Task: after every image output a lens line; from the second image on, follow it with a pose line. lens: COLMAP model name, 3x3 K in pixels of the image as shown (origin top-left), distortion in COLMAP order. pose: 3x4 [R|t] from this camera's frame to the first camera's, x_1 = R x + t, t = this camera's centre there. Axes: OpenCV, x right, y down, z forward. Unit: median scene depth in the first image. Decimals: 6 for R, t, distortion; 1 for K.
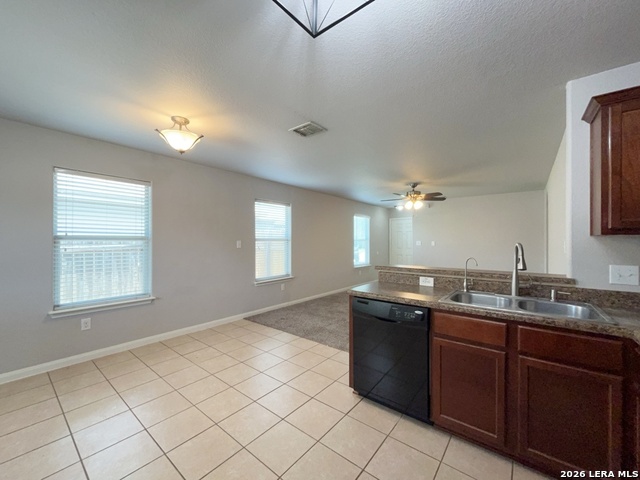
lens RADIAL K [[258.7, 0, 320.0], [0, 258.7, 240.0], [0, 0, 1]] dist [0.001855, 0.000177]
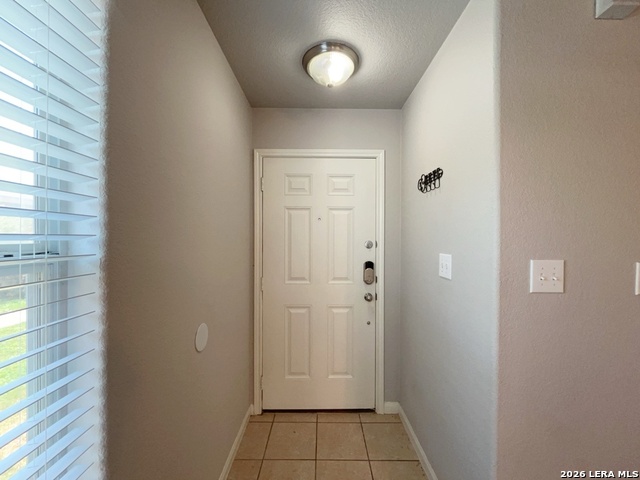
lens RADIAL K [[262.5, 0, 318.0], [0, 262.5, 241.2], [0, 0, 1]] dist [0.009124, -0.000257]
pose [[0.788900, -0.010570, 0.614430, 0.278377], [0.000338, 0.999859, 0.016766, -0.007909], [-0.614521, -0.013019, 0.788793, 1.278895]]
